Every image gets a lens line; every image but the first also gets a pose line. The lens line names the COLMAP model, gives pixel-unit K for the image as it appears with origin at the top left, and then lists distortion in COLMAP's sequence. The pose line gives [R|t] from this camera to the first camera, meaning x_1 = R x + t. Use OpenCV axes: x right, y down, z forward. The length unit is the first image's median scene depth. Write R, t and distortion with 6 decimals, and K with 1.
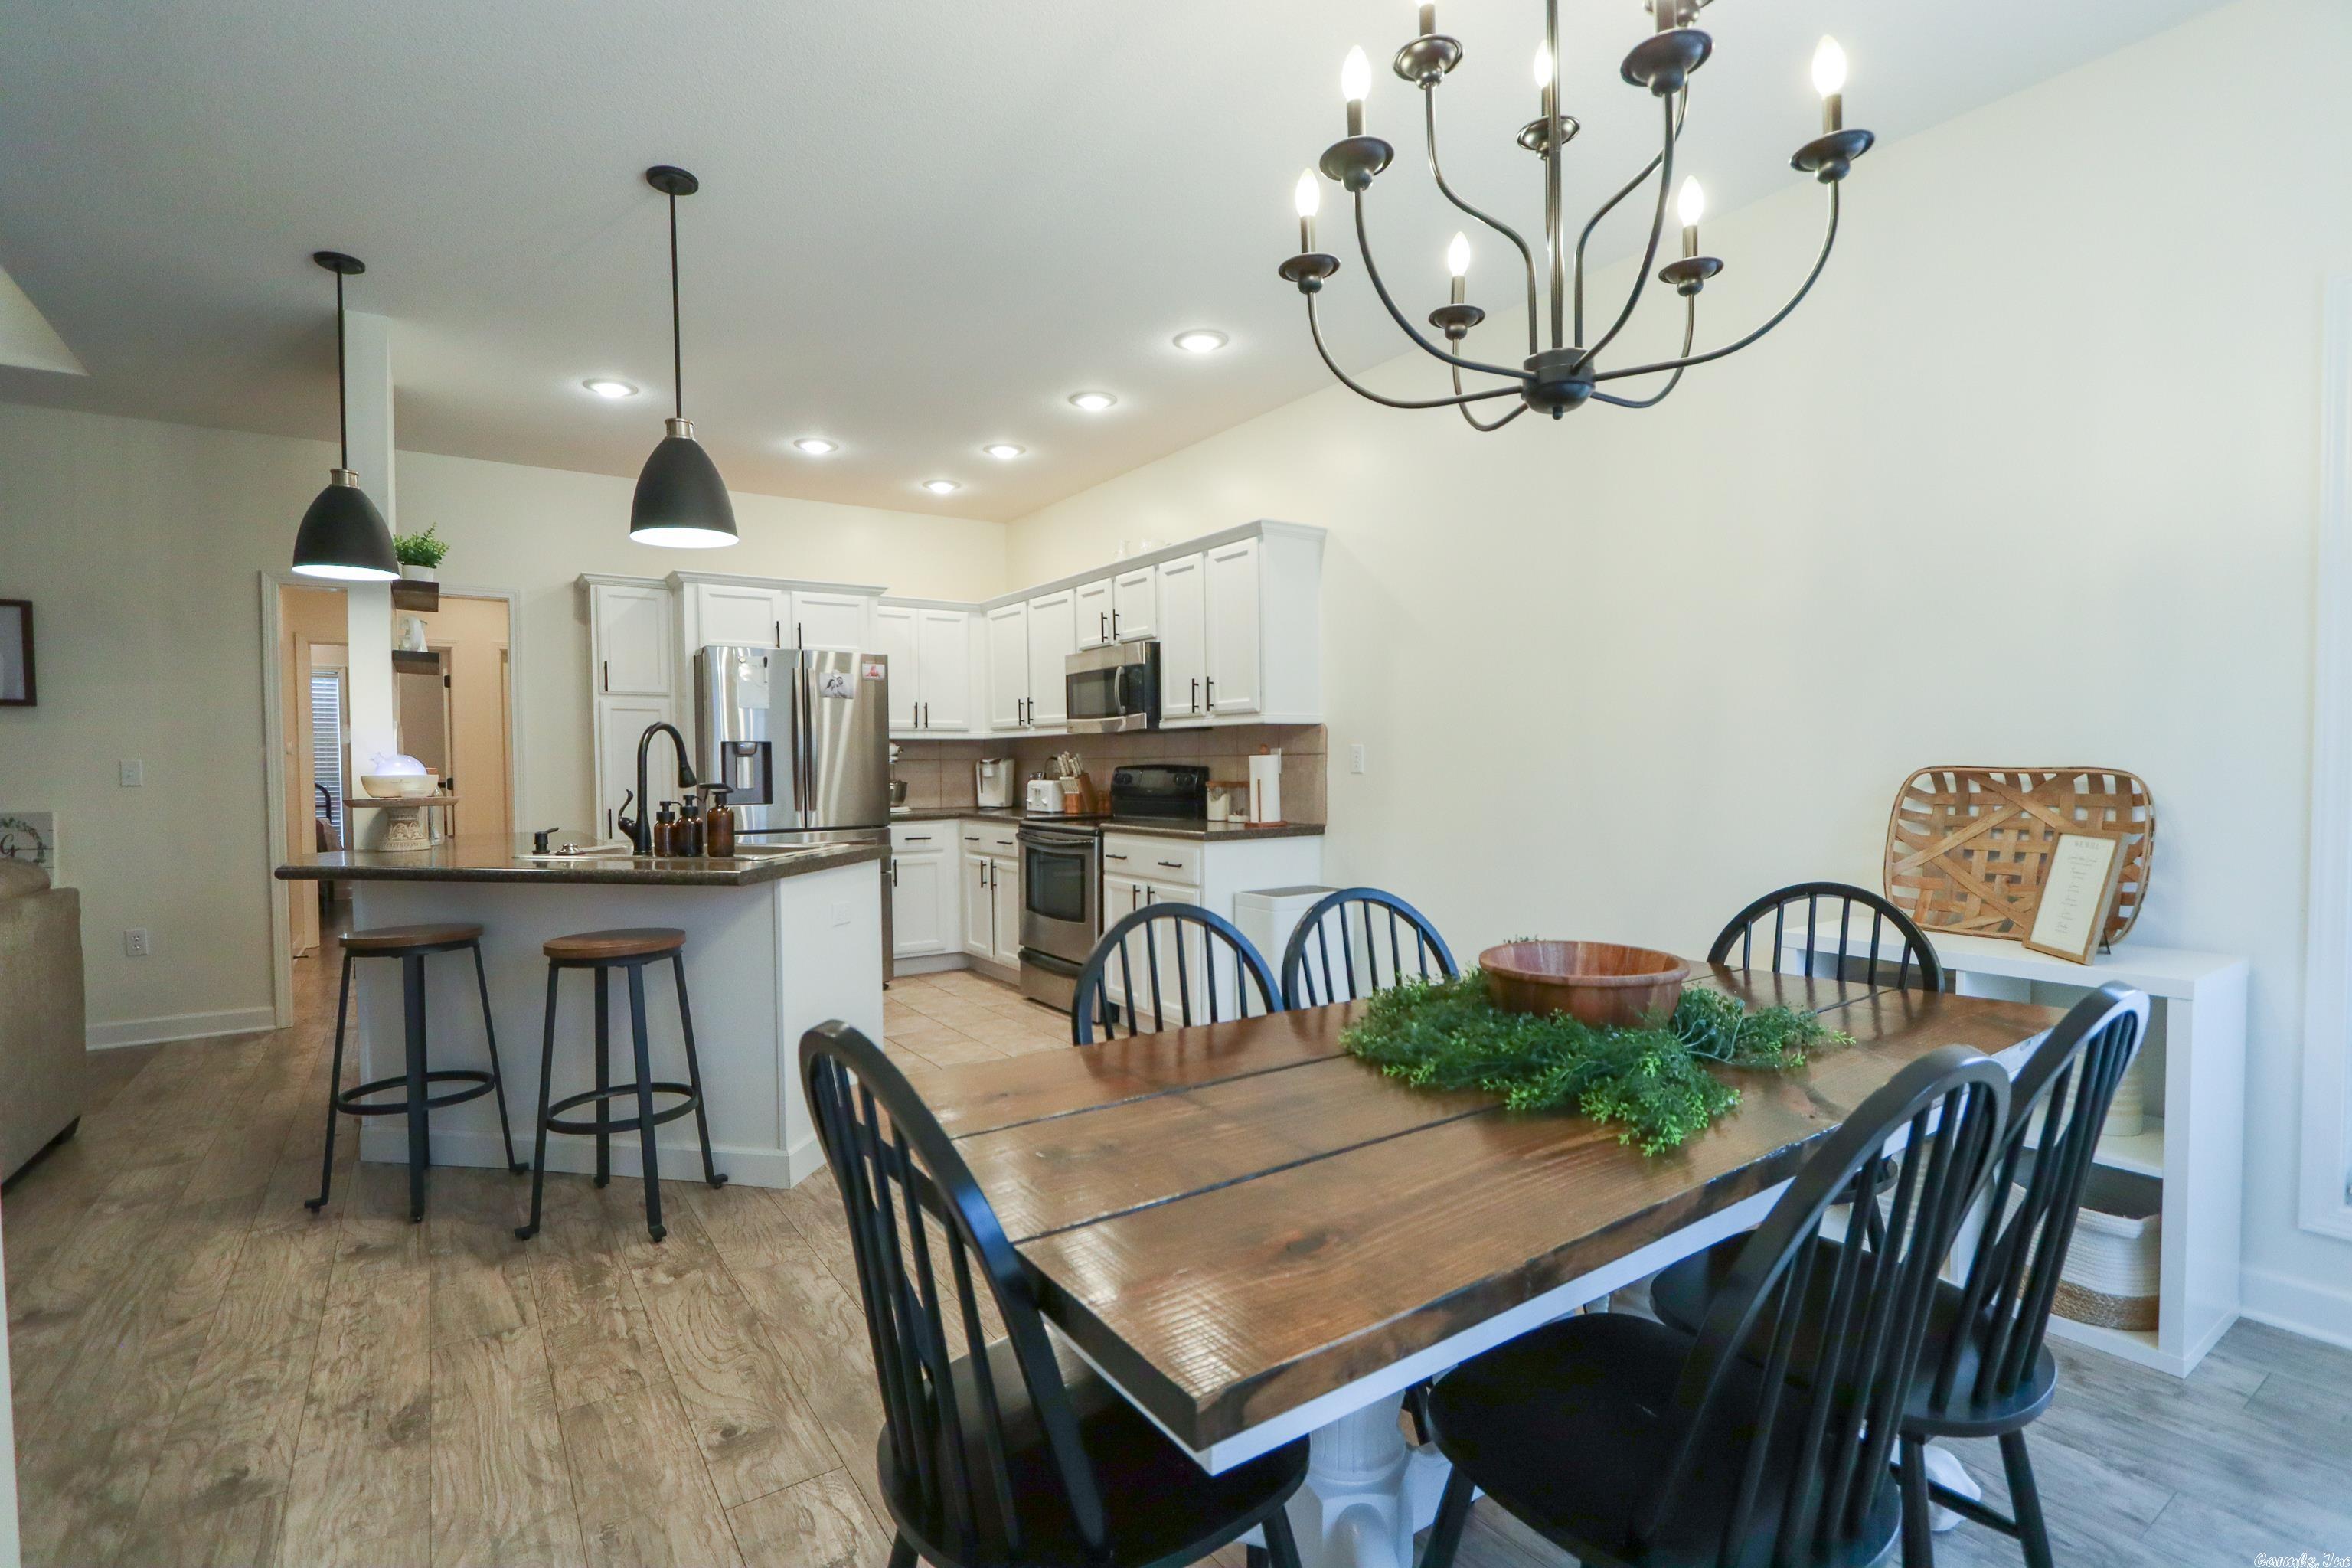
lens RADIAL K [[1089.5, 0, 1155.2], [0, 1089.5, 795.6], [0, 0, 1]] dist [-0.007791, 0.002295]
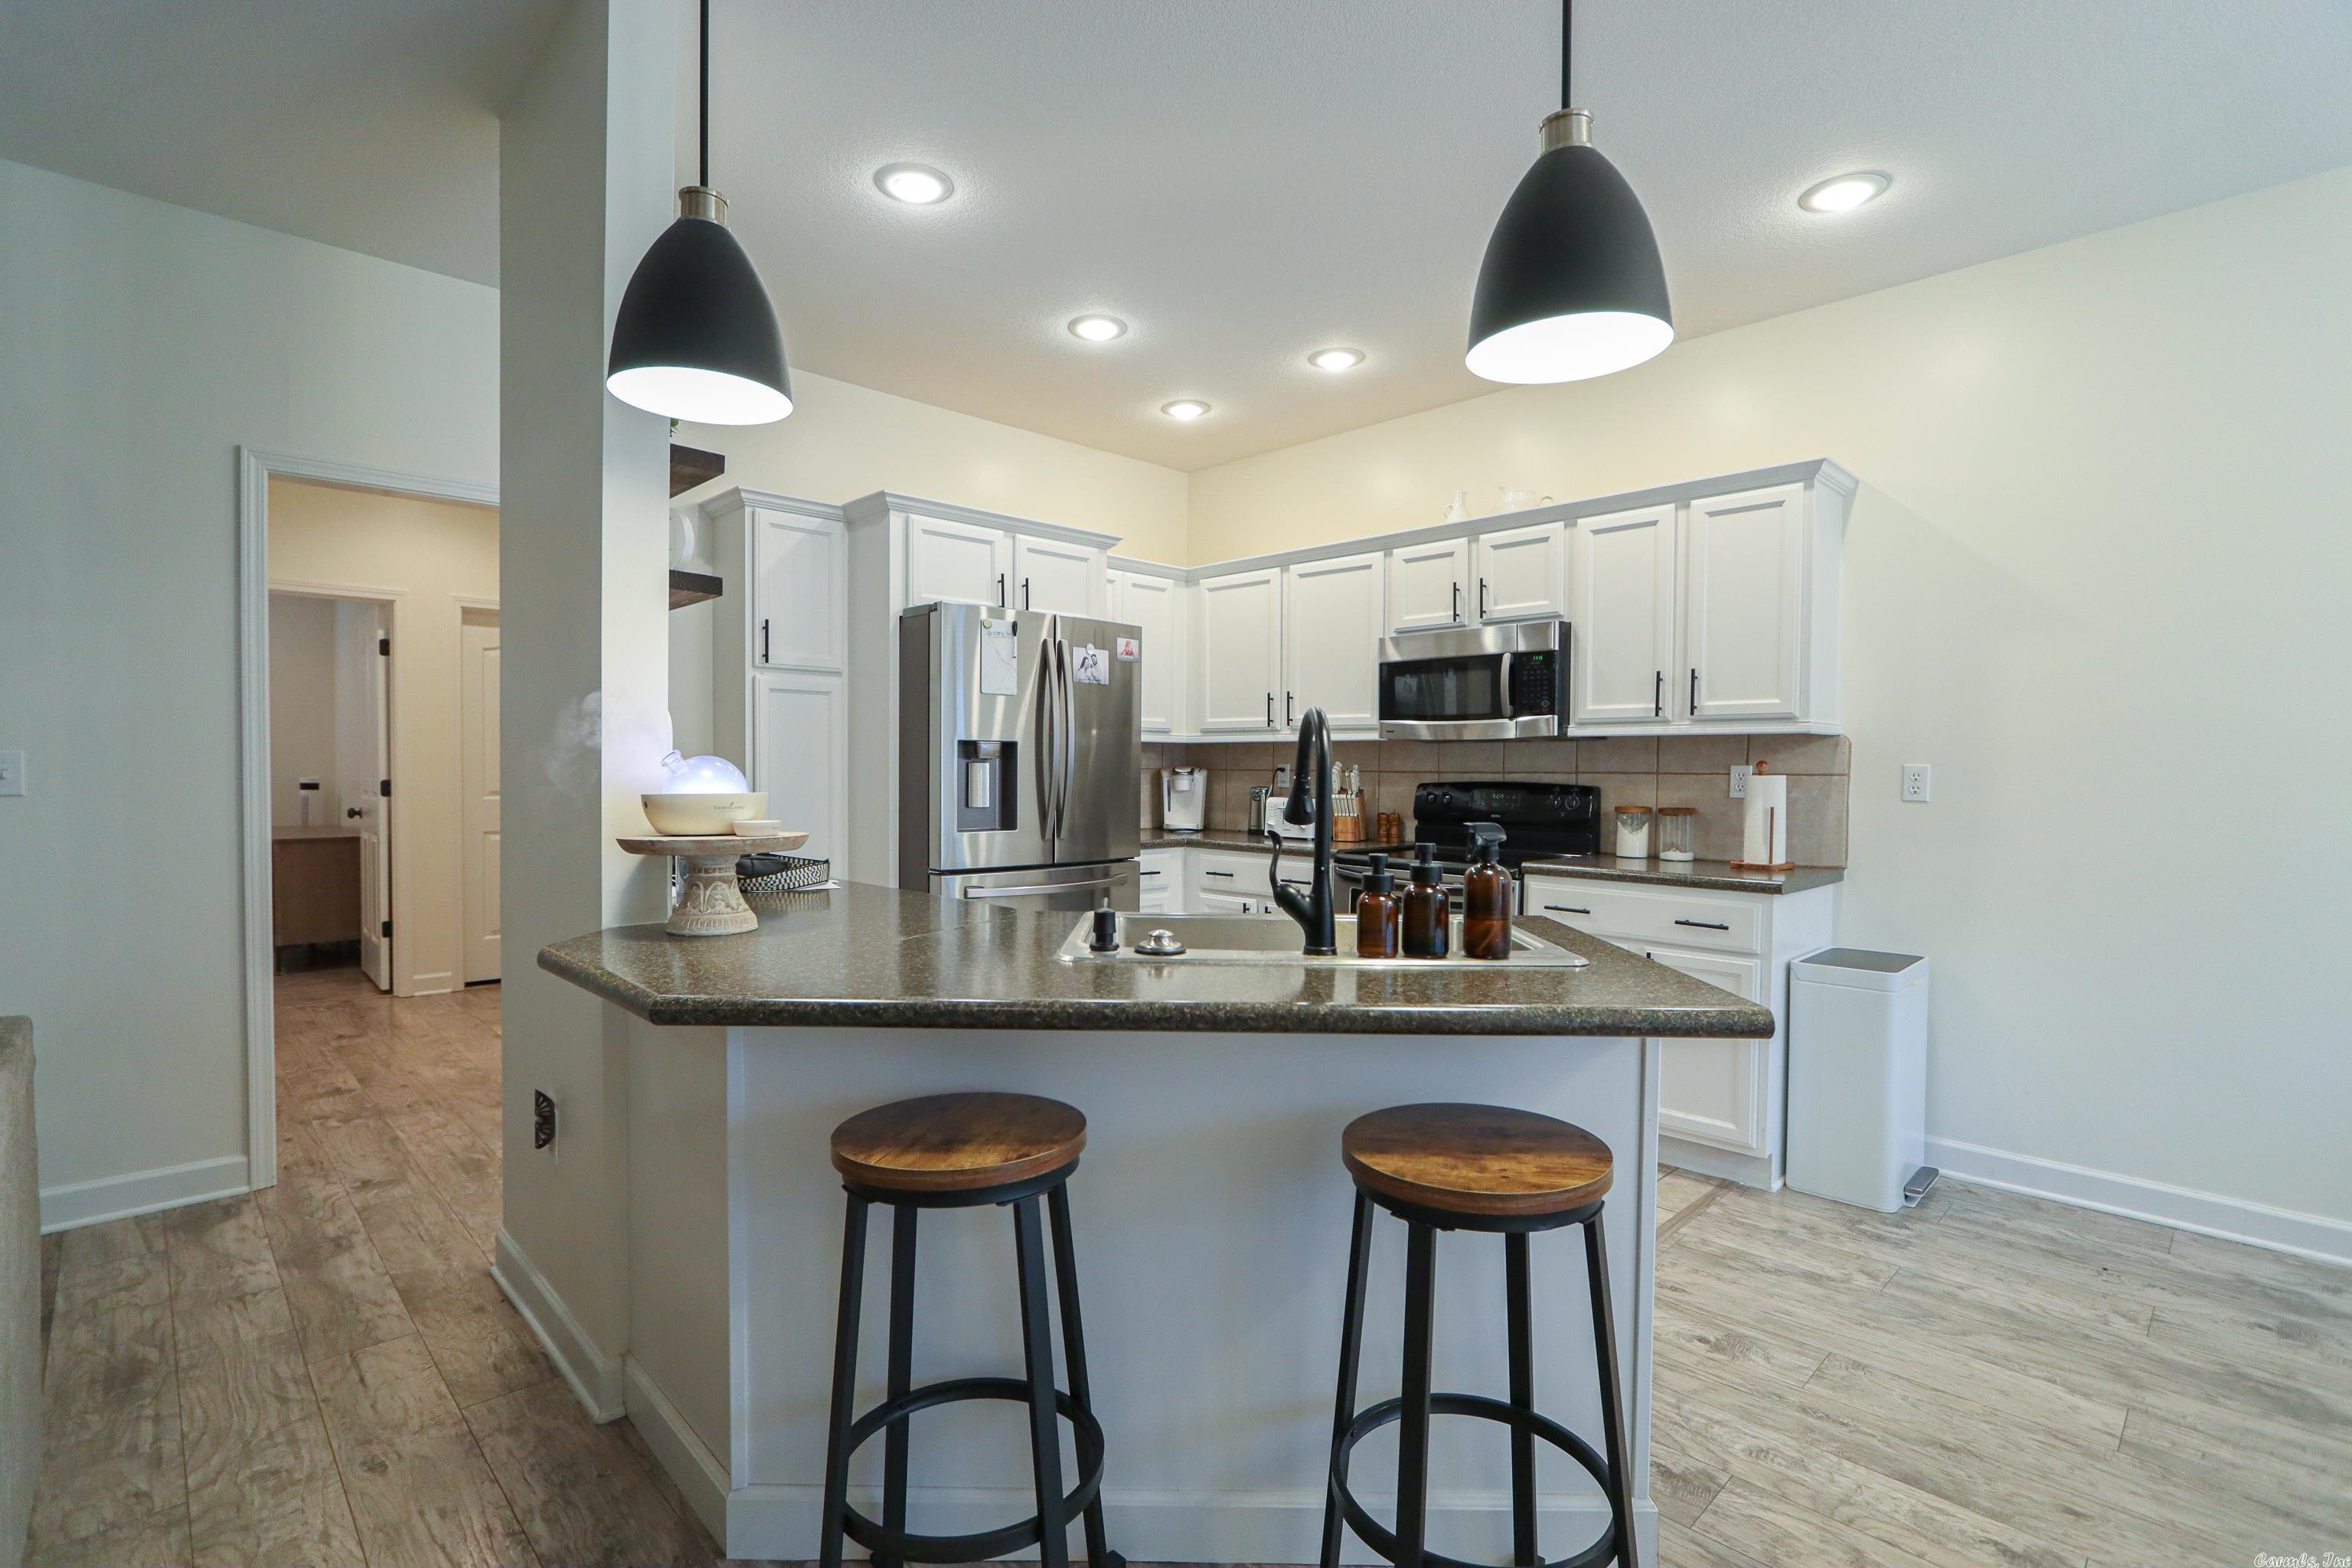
lens RADIAL K [[1089.5, 0, 1163.5], [0, 1089.5, 802.4], [0, 0, 1]] dist [-0.007791, 0.002295]
pose [[0.985094, 0.011523, 0.171633, -0.450740], [-0.011789, 0.999930, 0.000530, -0.013700], [-0.171615, -0.002545, 0.985161, 0.336761]]
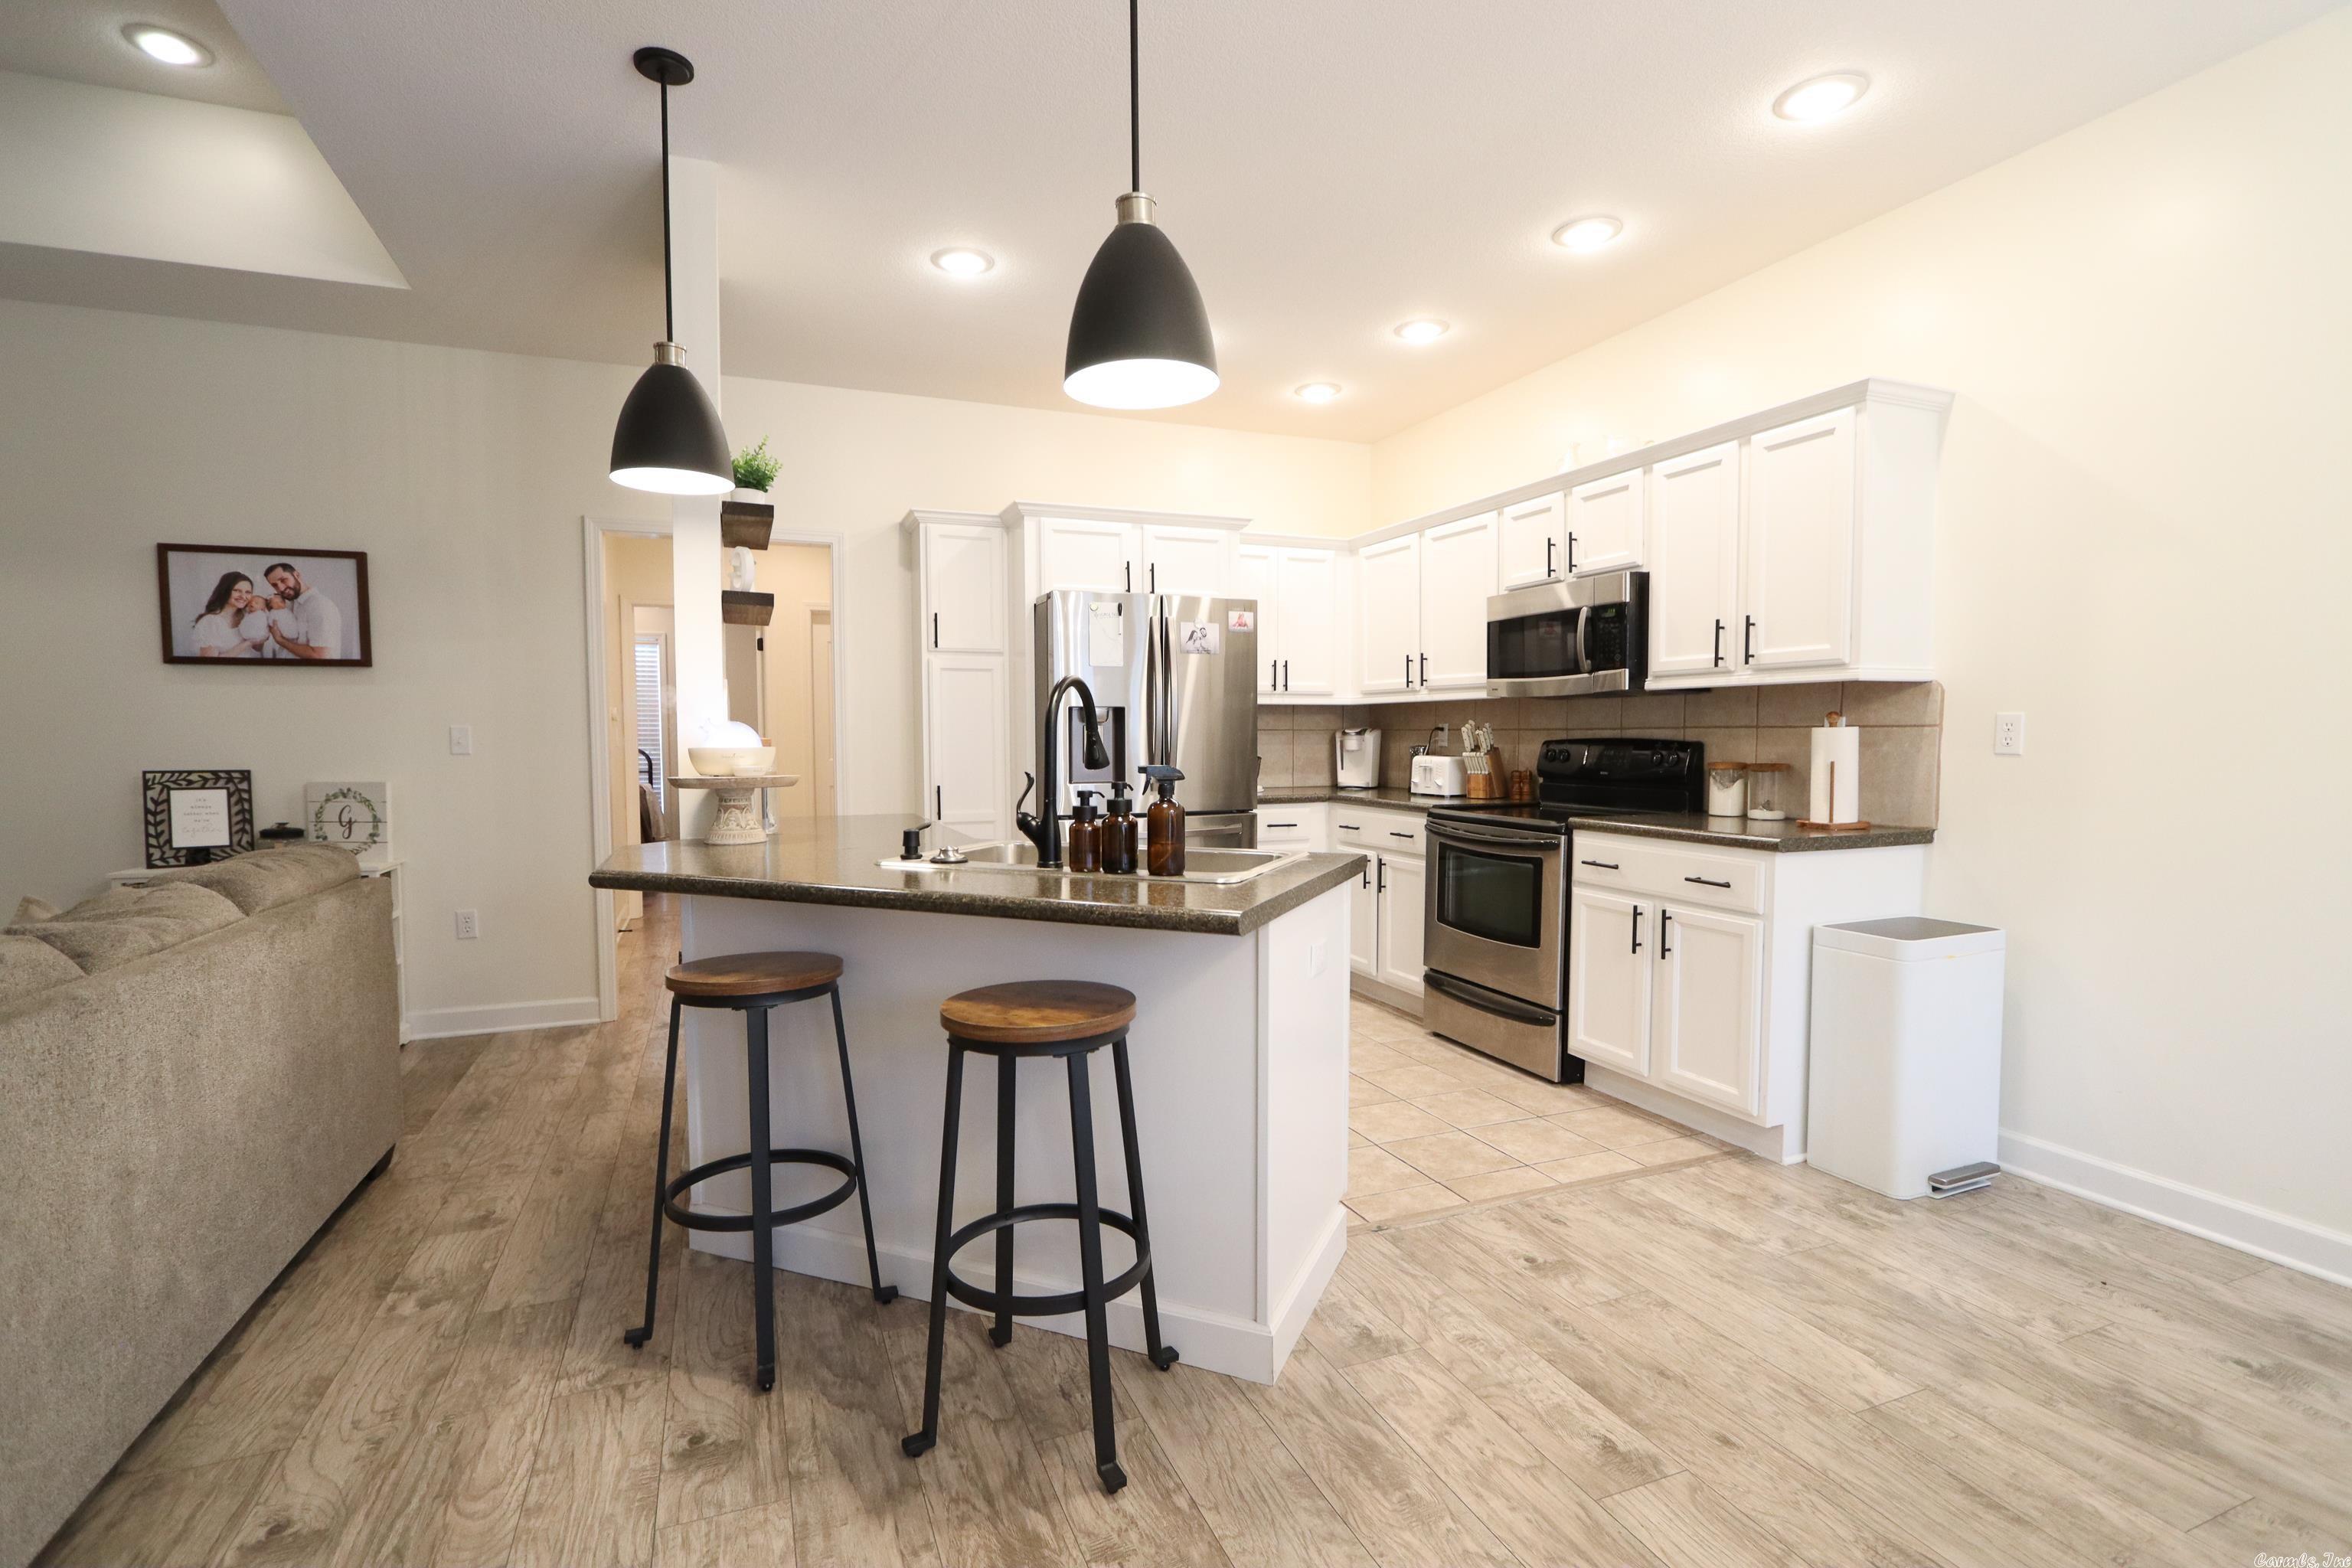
lens RADIAL K [[1089.5, 0, 1163.4], [0, 1089.5, 794.4], [0, 0, 1]] dist [-0.007791, 0.002295]
pose [[0.977916, 0.018022, -0.208221, -0.179339], [-0.012214, 0.999501, 0.029146, -0.009038], [0.208643, -0.025959, 0.977647, 0.233992]]
